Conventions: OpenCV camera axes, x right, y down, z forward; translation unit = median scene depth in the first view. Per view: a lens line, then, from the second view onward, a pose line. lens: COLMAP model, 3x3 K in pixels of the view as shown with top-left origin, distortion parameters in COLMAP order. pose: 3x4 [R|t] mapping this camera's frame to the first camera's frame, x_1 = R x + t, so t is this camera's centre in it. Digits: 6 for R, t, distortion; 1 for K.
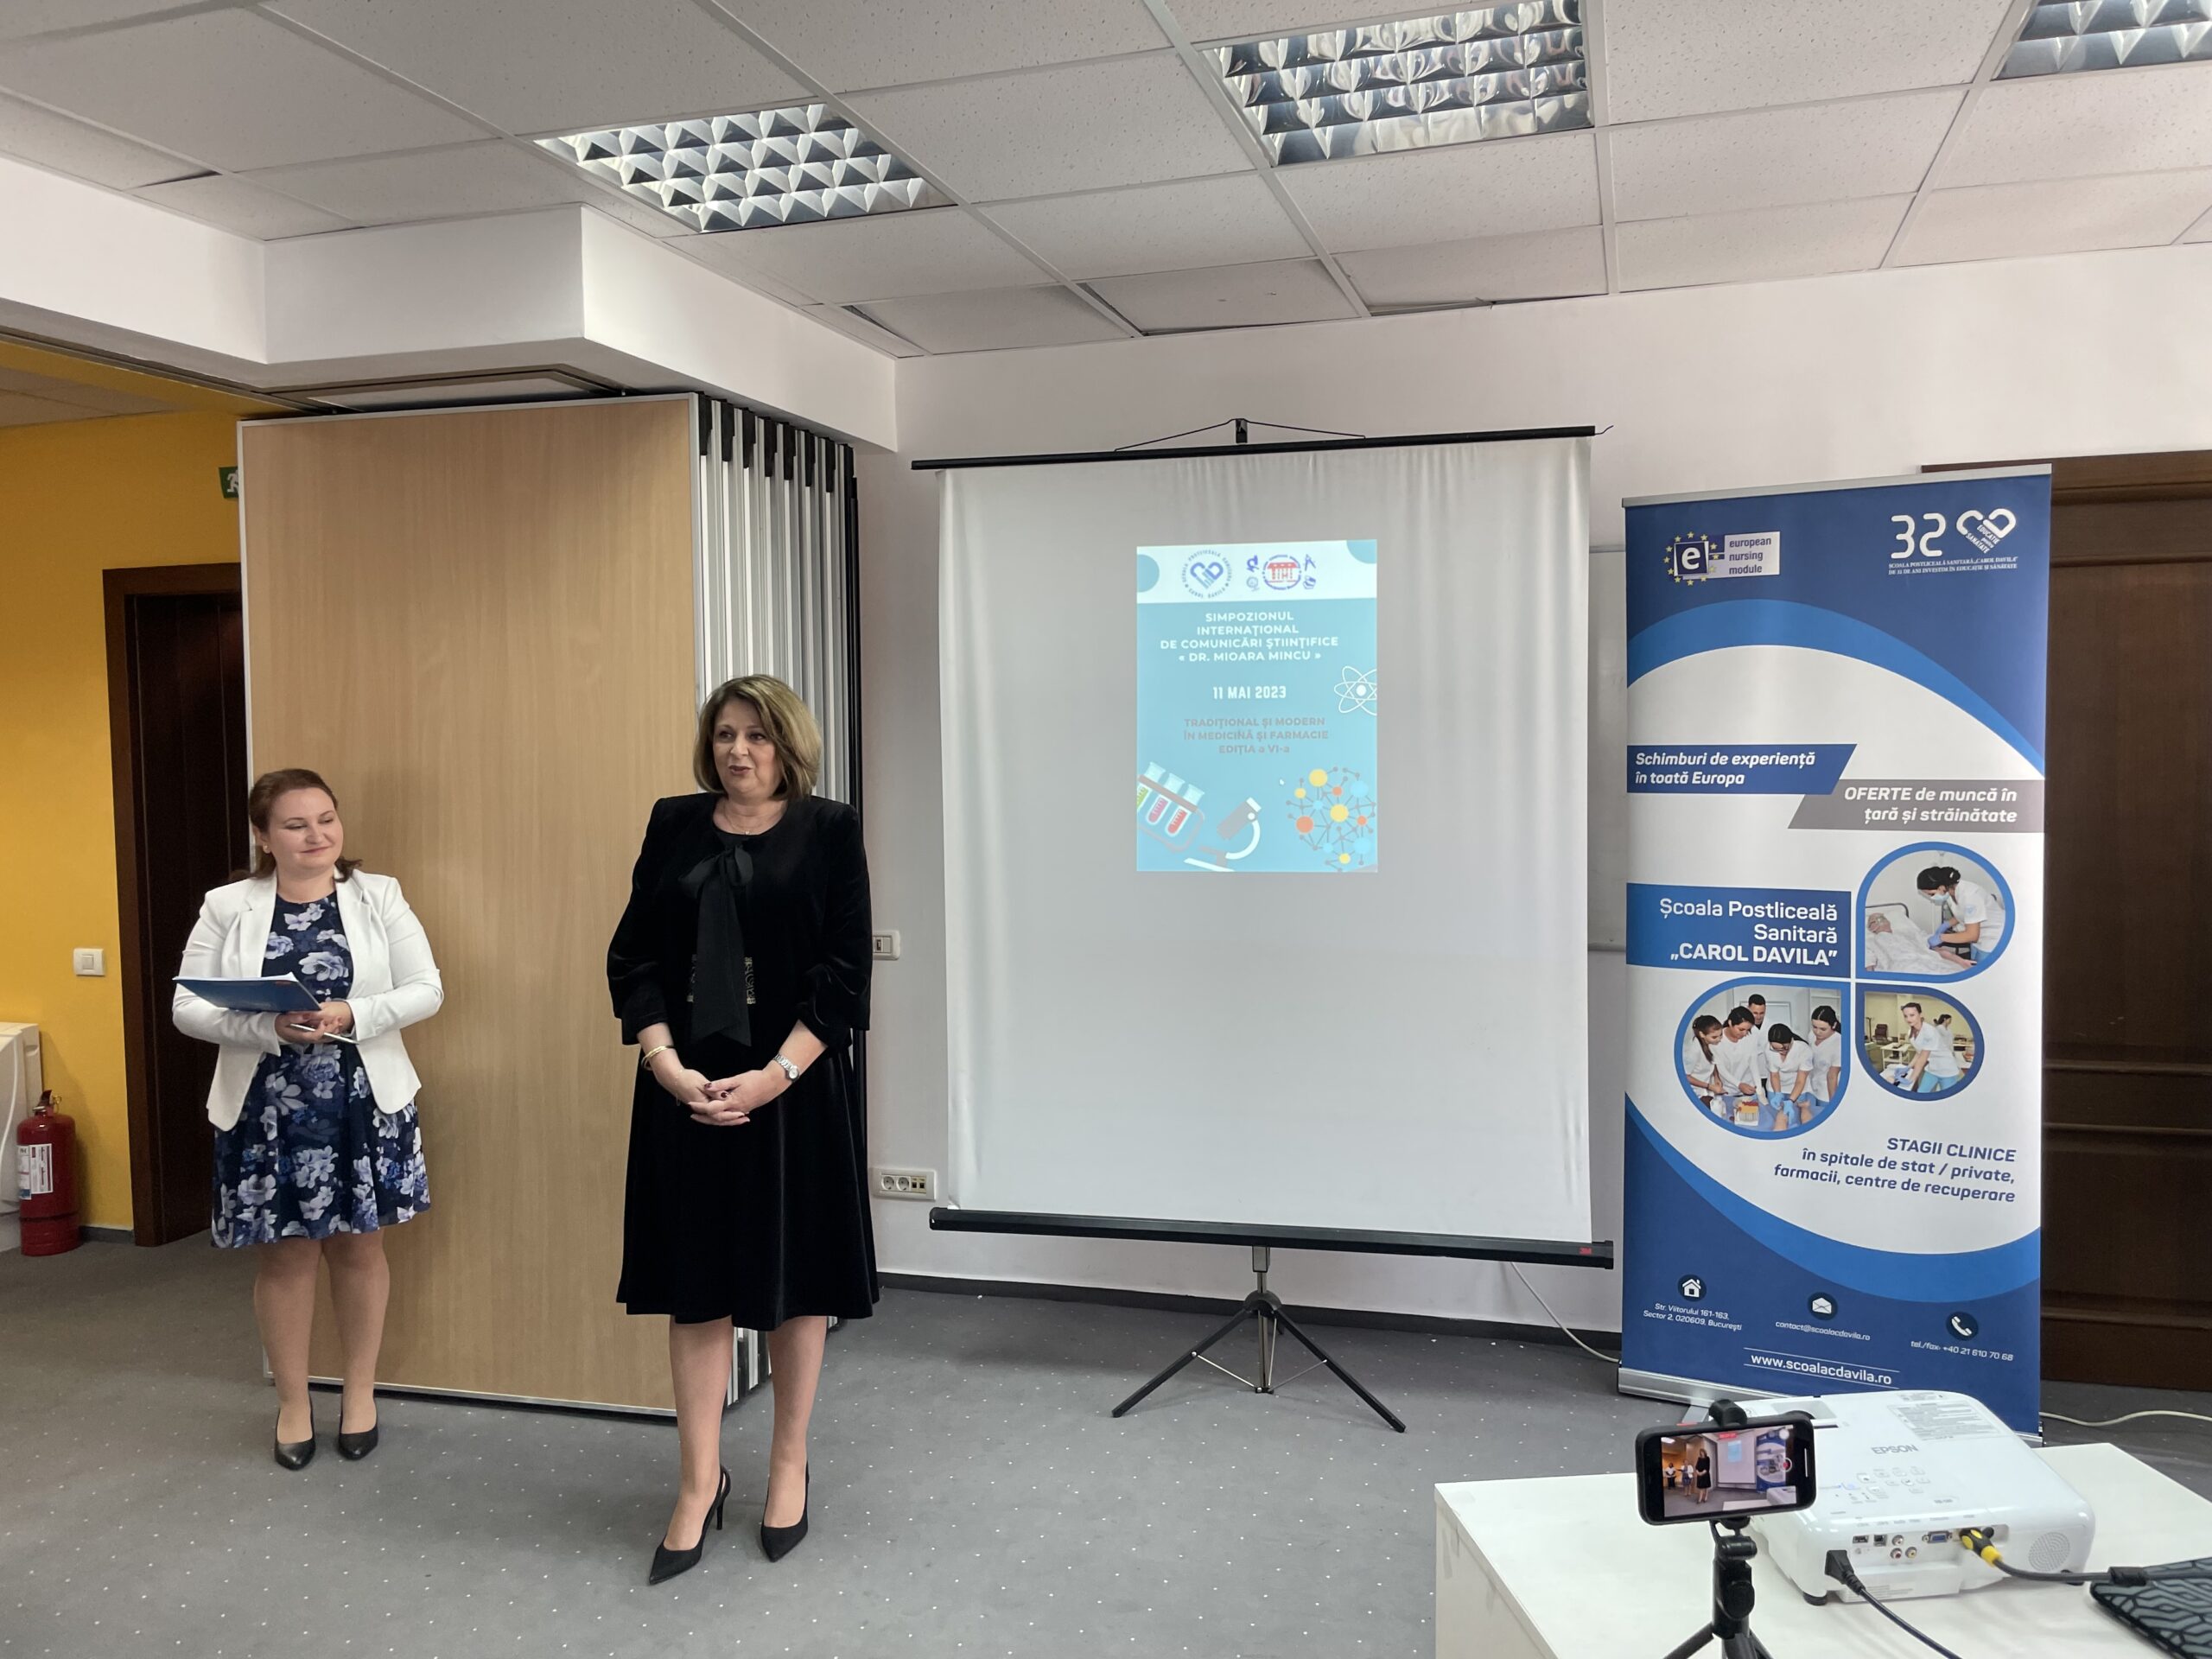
lens RADIAL K [[1698.3, 0, 1126.0], [0, 1698.3, 806.1], [0, 0, 1]] dist [0.090004, -0.126896]
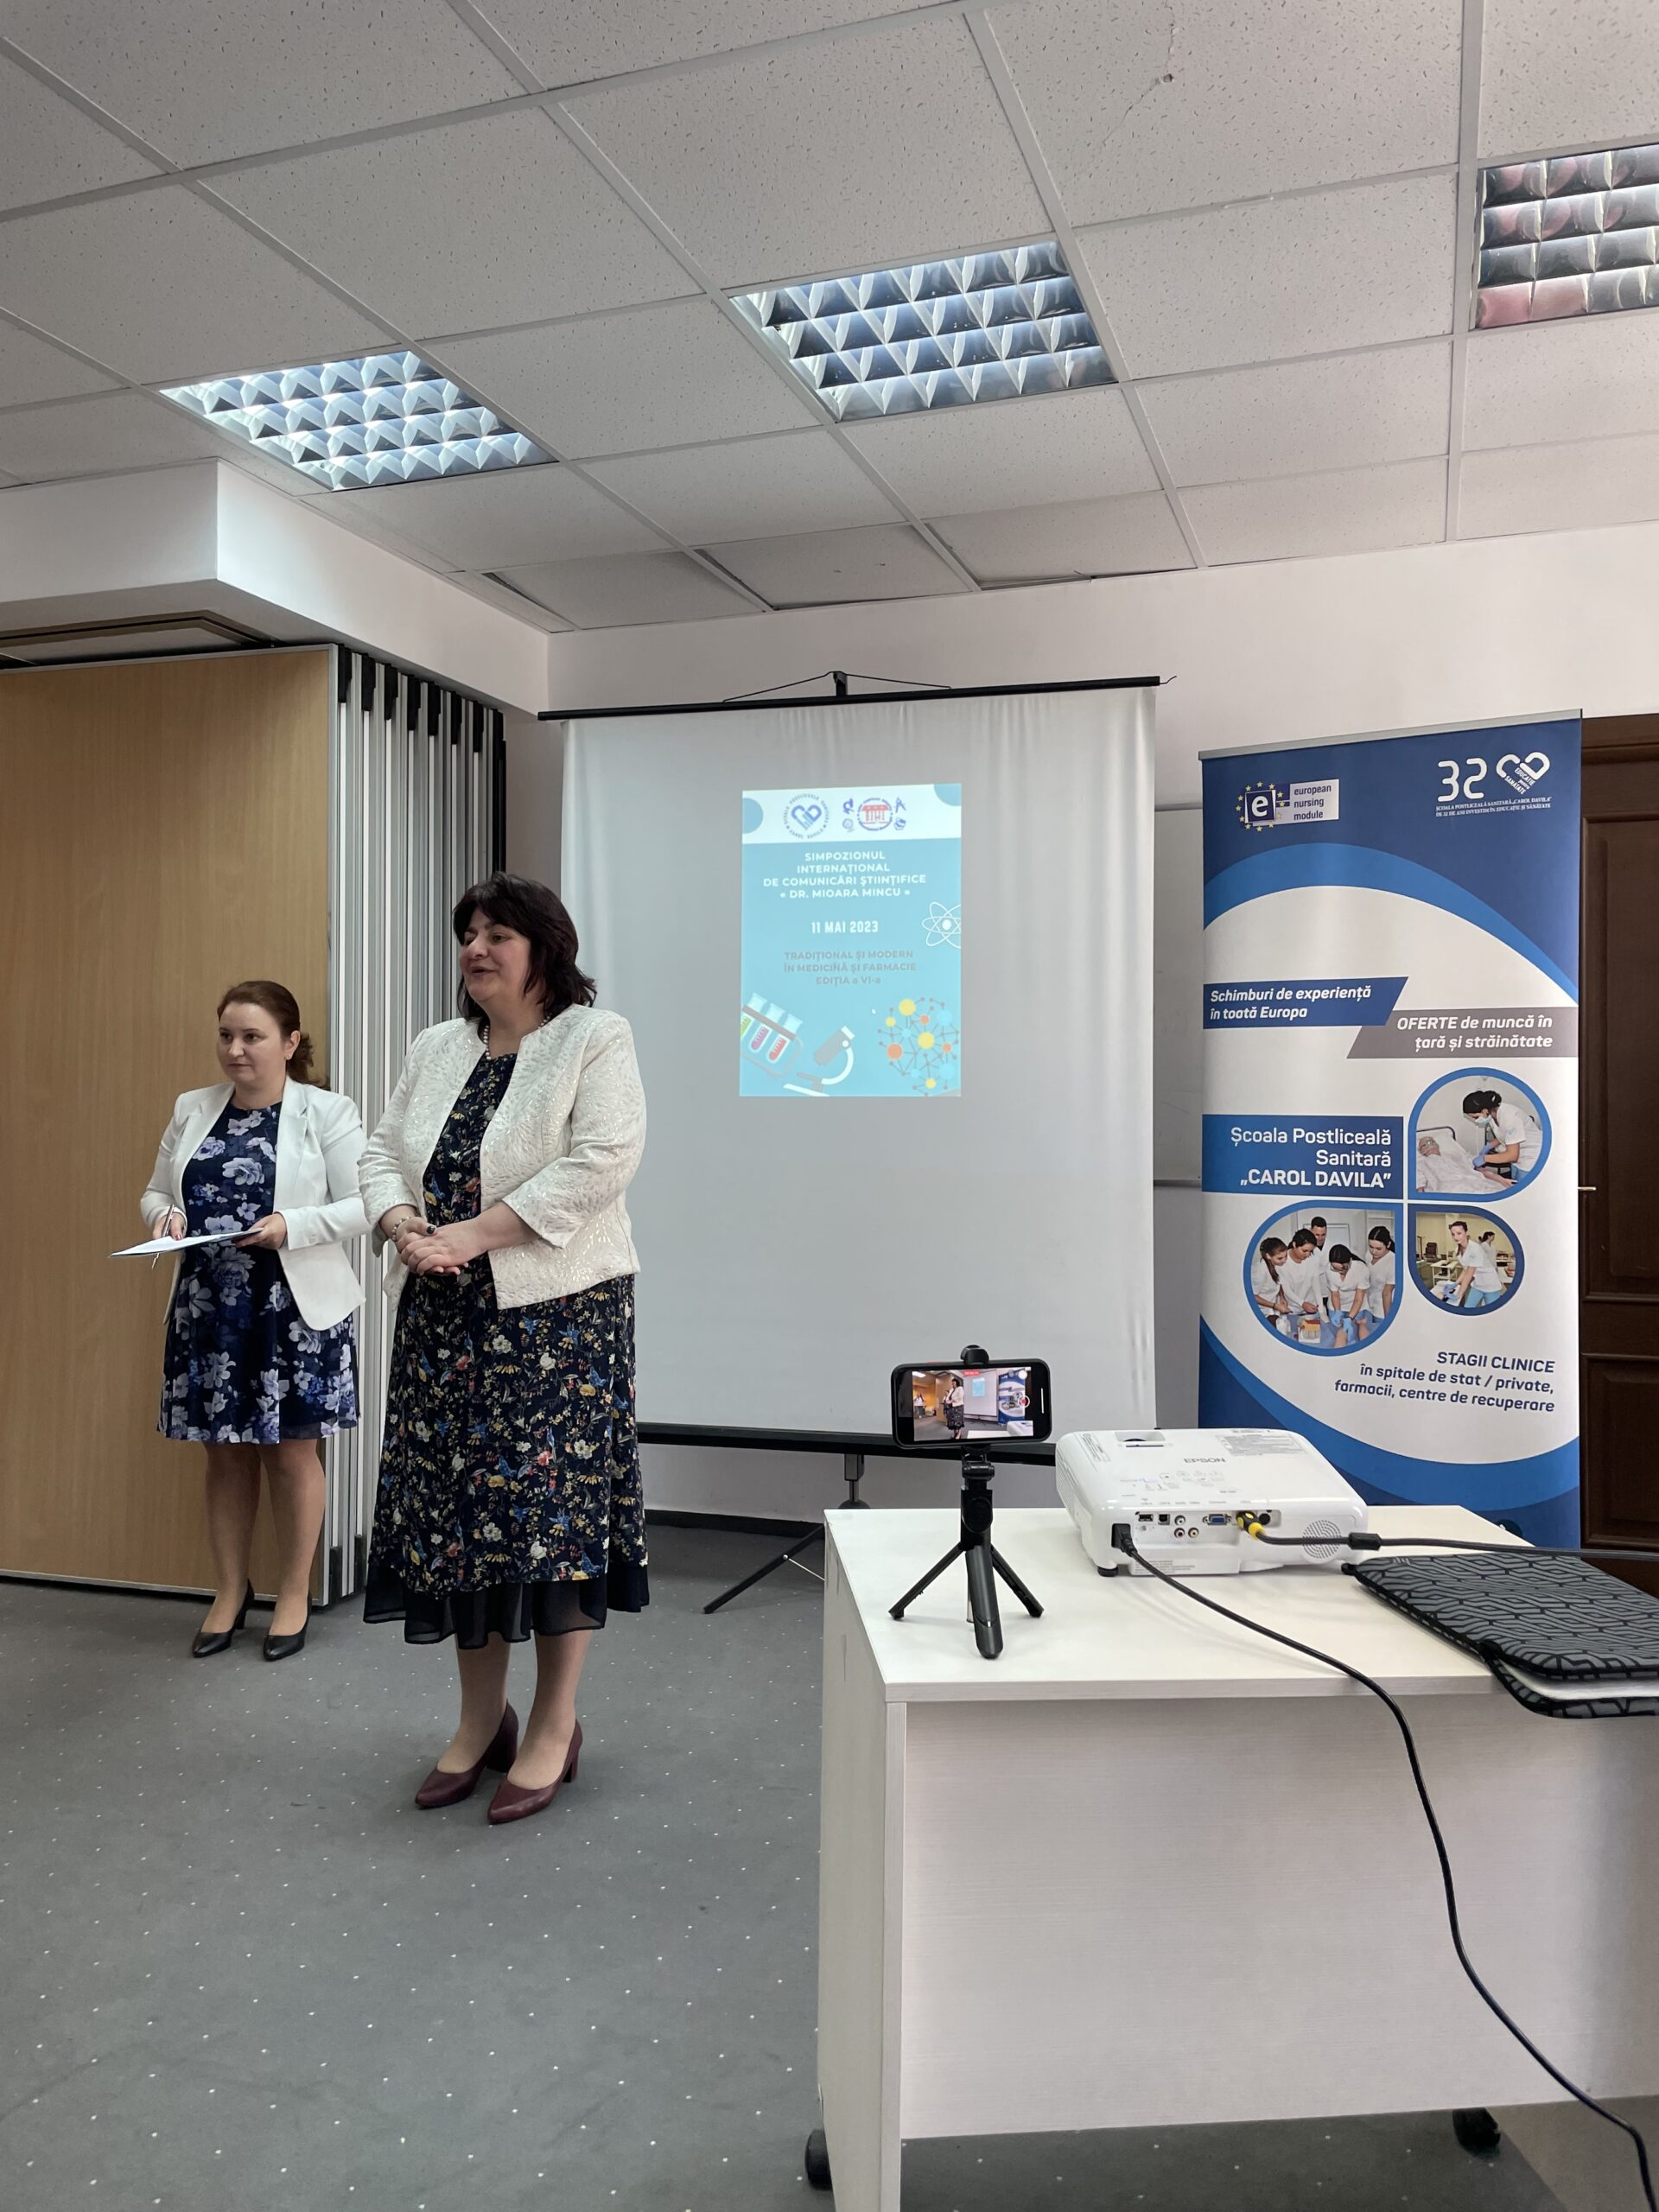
lens RADIAL K [[1698.3, 0, 845.3], [0, 1698.3, 1088.4], [0, 0, 1]] dist [0.090004, -0.126896]
pose [[0.999329, 0.015167, -0.033338, 0.111286], [-0.016722, 0.998761, -0.046864, 0.084882], [0.032586, 0.047390, 0.998345, -0.059328]]
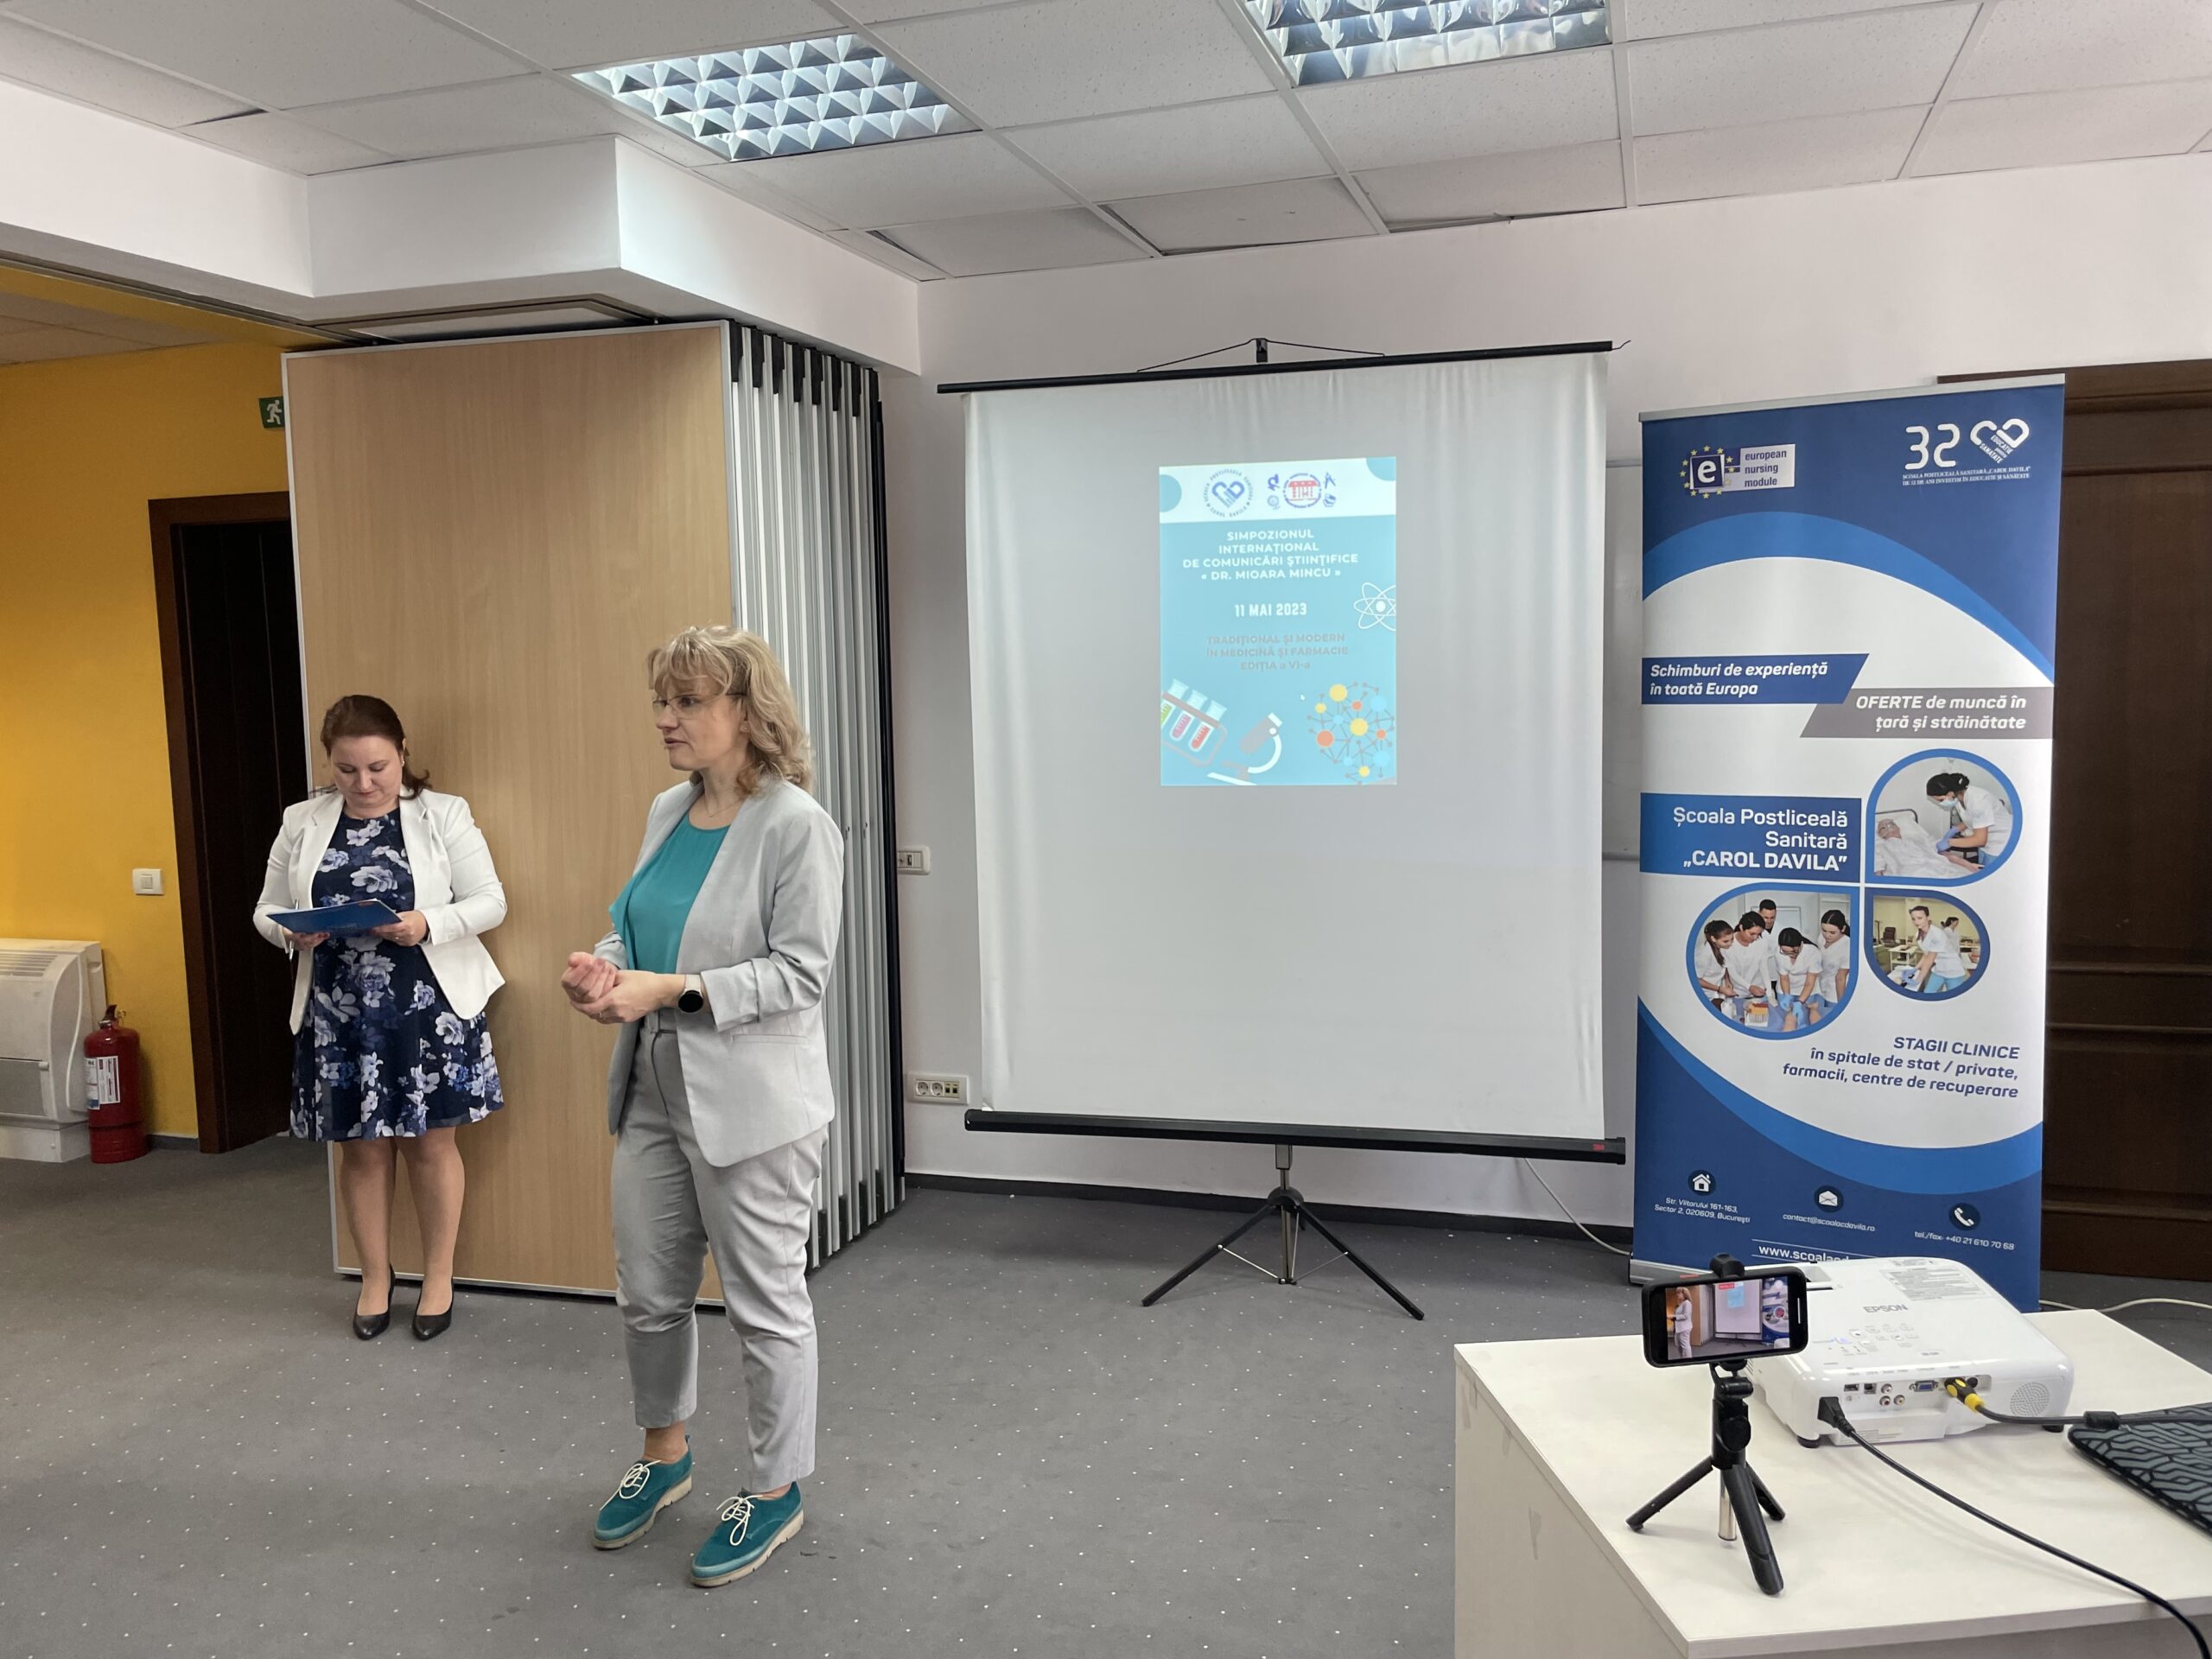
lens RADIAL K [[1698.3, 0, 1107.1], [0, 1698.3, 805.0], [0, 0, 1]] dist [0.090004, -0.126896]
pose [[0.999782, -0.007888, -0.019333, -0.006940], [0.008758, 0.998935, 0.045311, 0.003316], [0.018955, -0.045471, 0.998786, -0.029769]]
